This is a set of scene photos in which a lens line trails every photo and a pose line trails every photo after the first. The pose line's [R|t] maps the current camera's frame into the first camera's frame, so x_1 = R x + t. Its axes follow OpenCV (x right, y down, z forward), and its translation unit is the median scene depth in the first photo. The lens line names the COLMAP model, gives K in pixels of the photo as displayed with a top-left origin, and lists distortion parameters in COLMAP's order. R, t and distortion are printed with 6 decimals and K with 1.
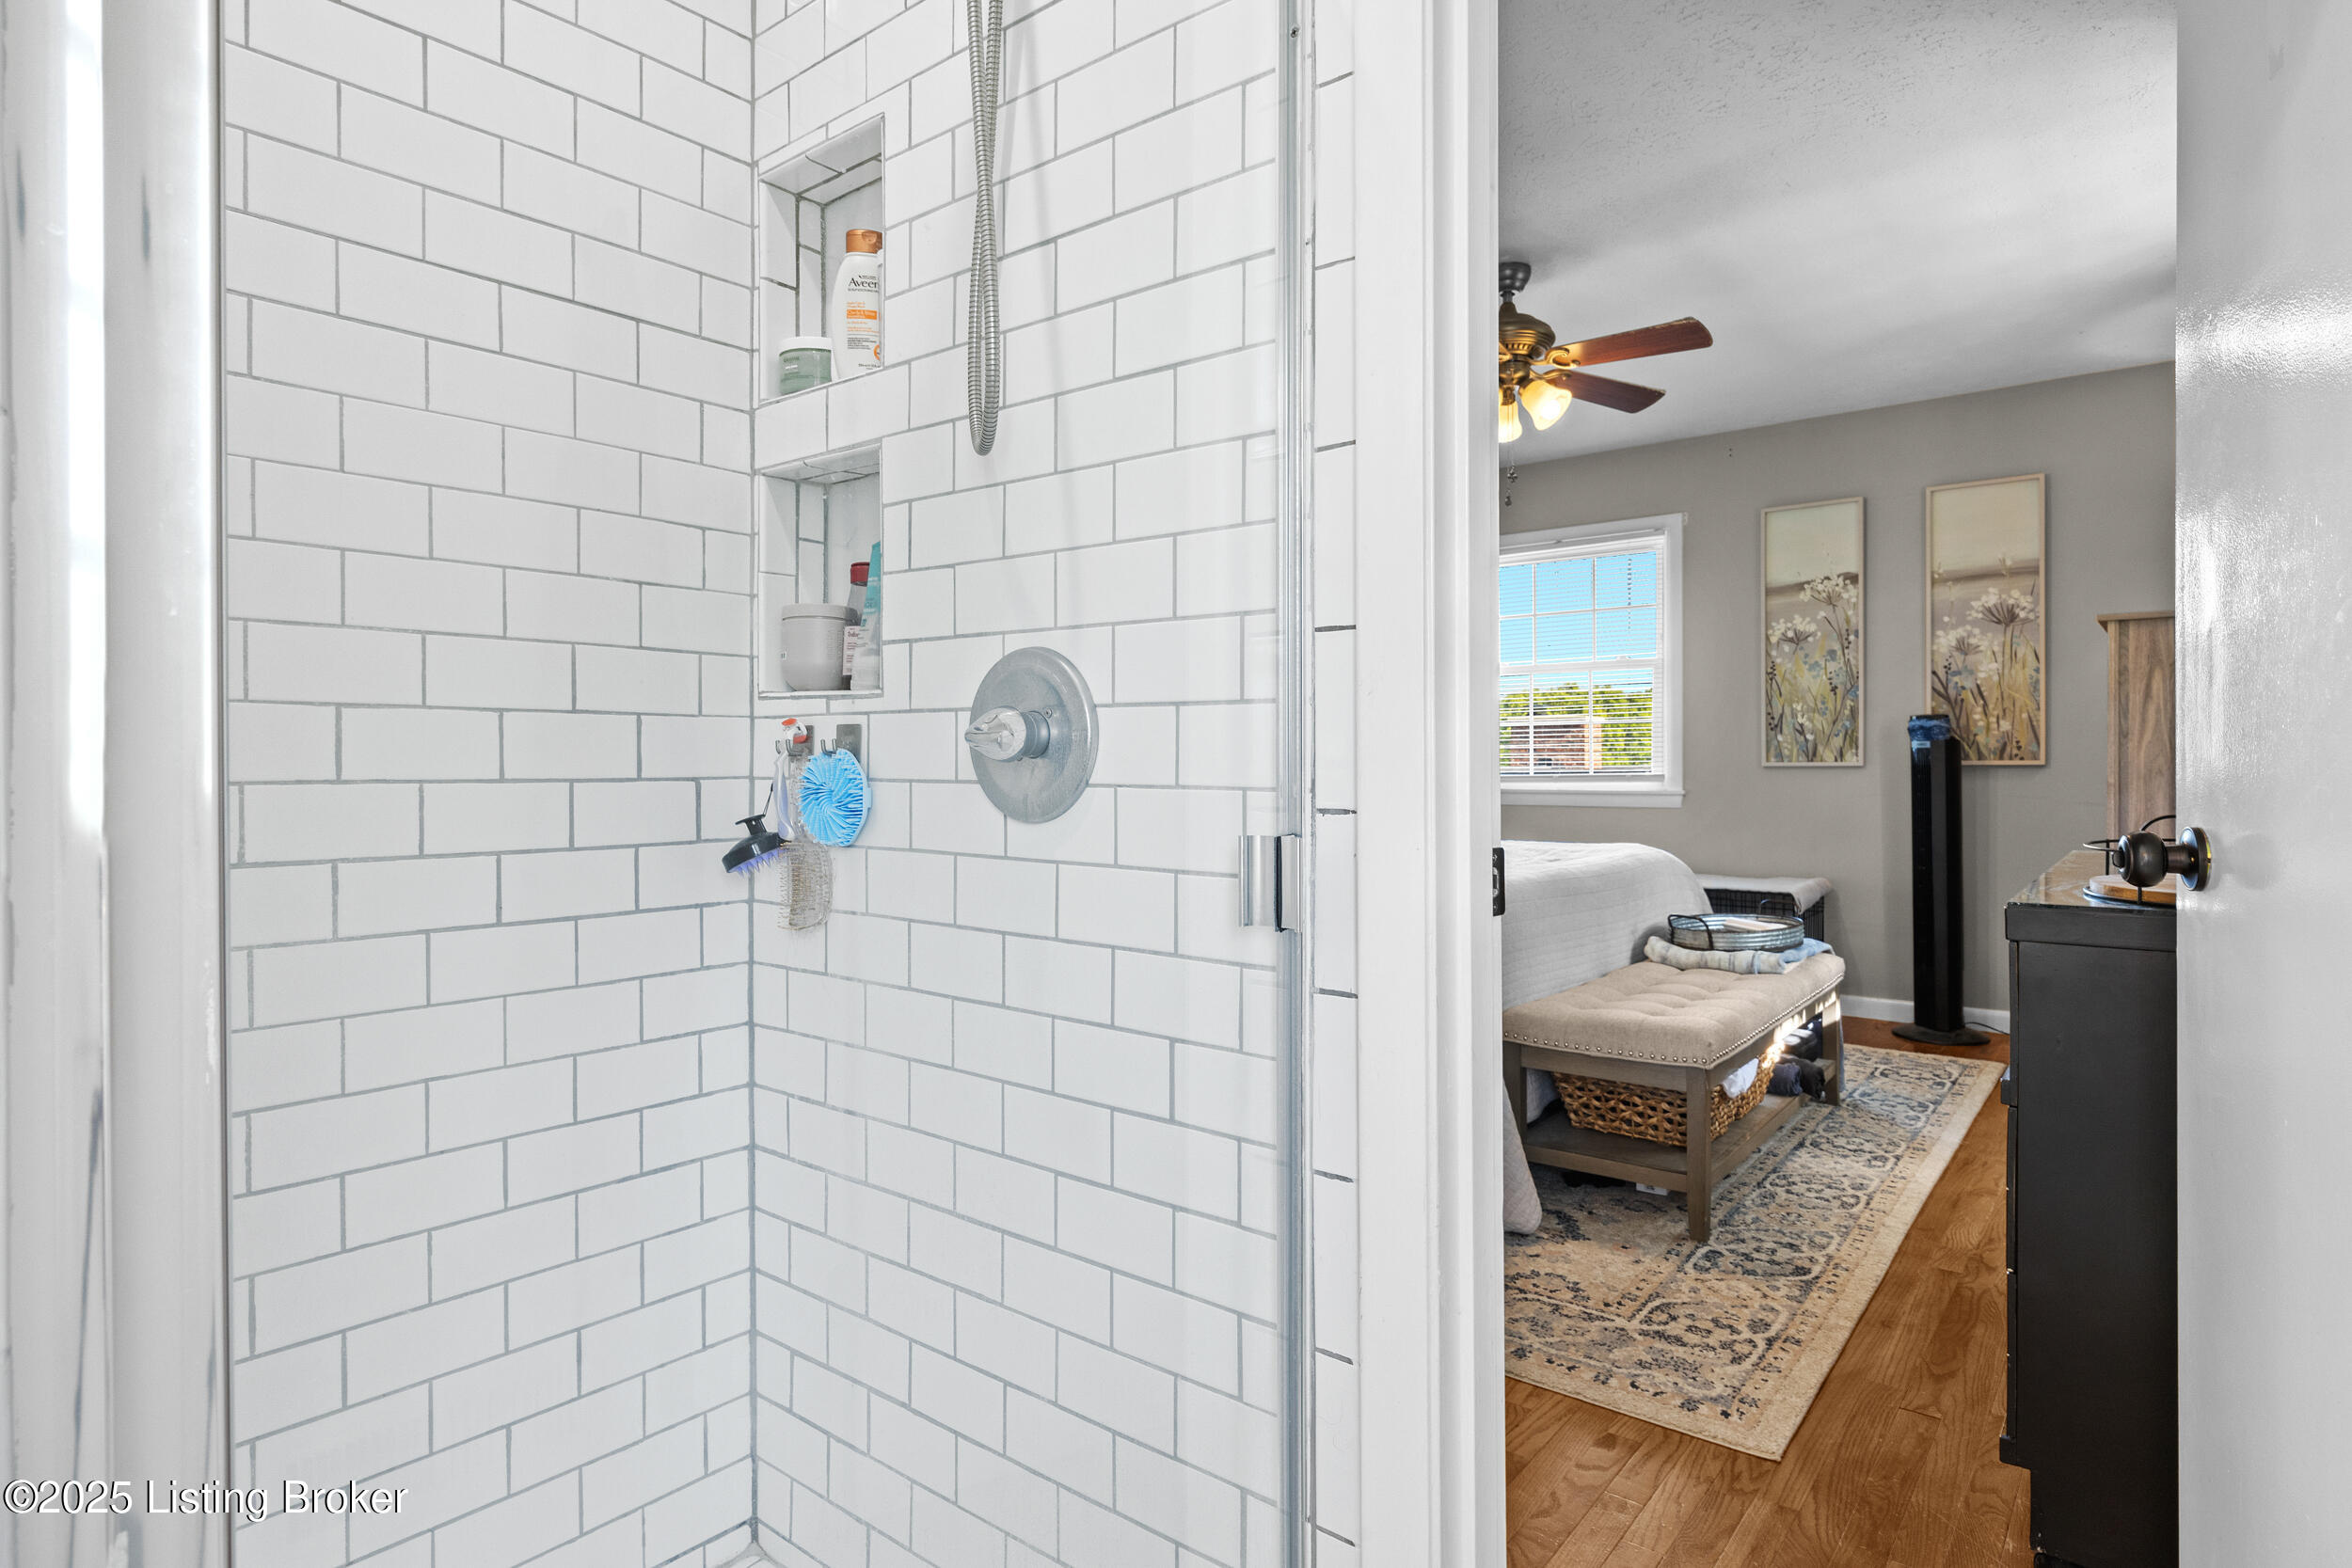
lens RADIAL K [[1263.2, 0, 1178.6], [0, 1263.2, 762.0], [0, 0, 1]] dist [-0.000340, 0.000000]
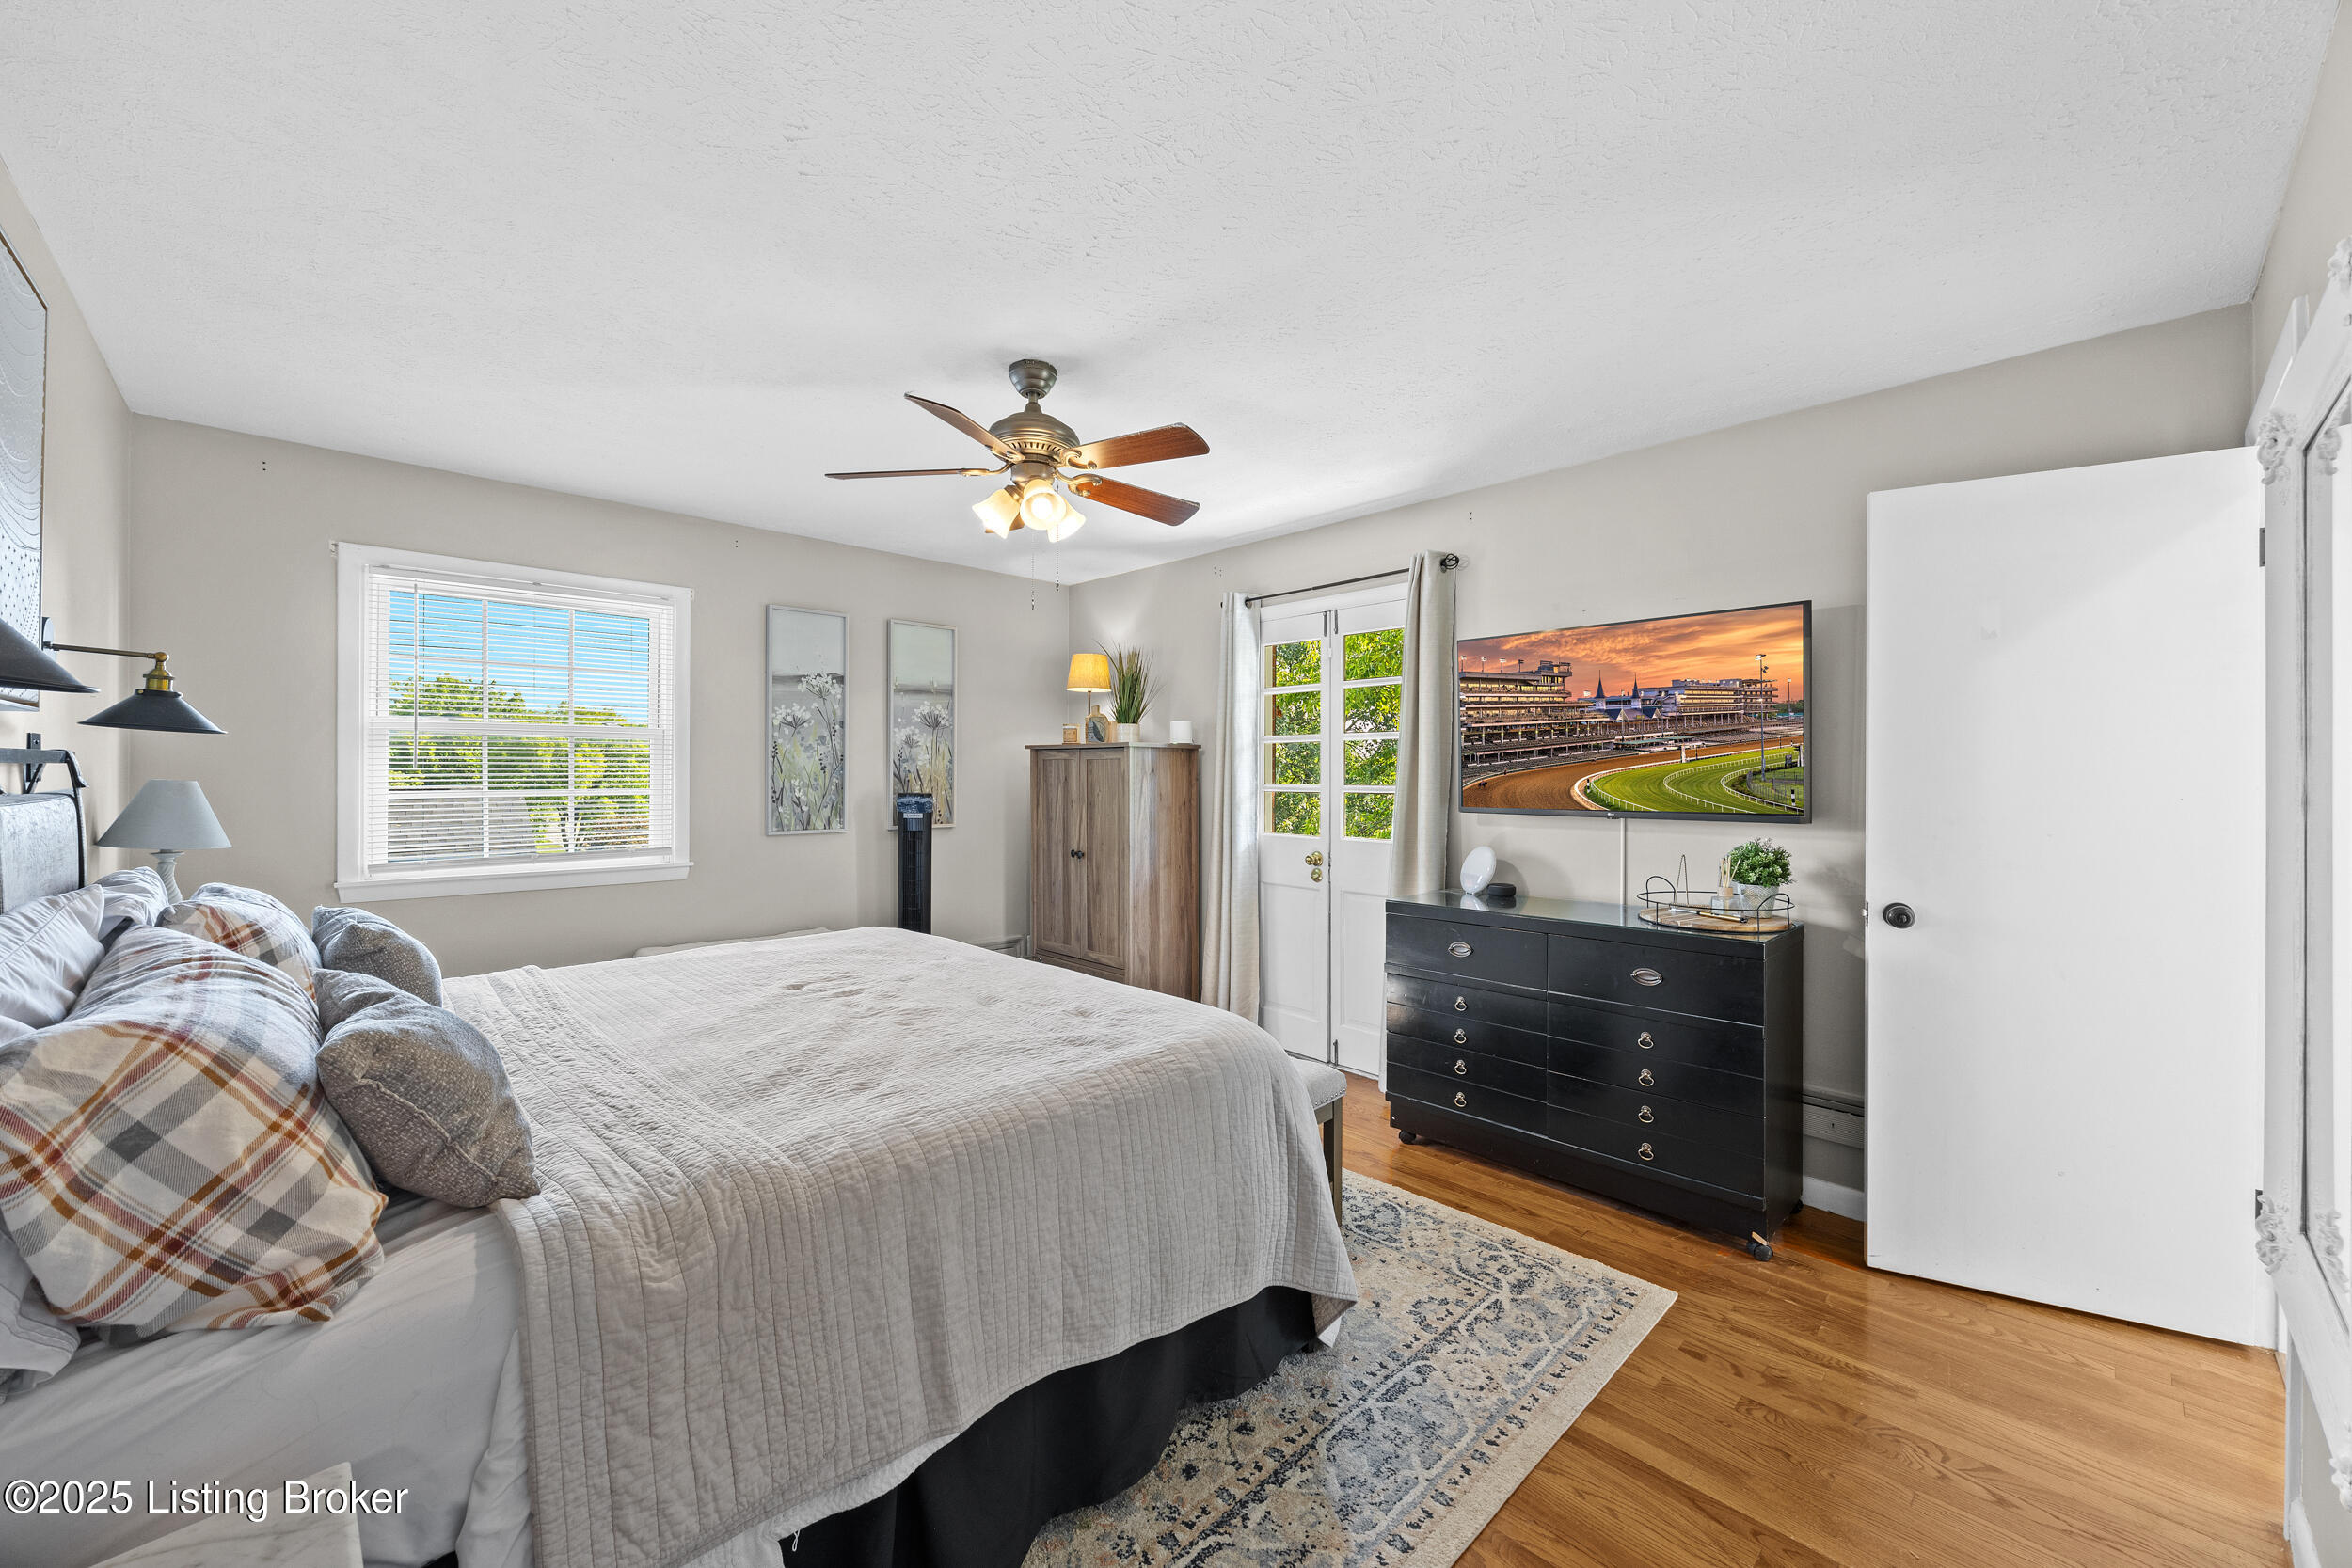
lens RADIAL K [[901.4, 0, 1195.5], [0, 901.4, 772.2], [0, 0, 1]] dist [-0.008811, -0.000023]
pose [[0.120461, 0.011817, 0.992648, -0.304396], [-0.000507, 0.999930, -0.011843, -0.046919], [-0.992718, 0.000923, 0.120458, 0.579046]]
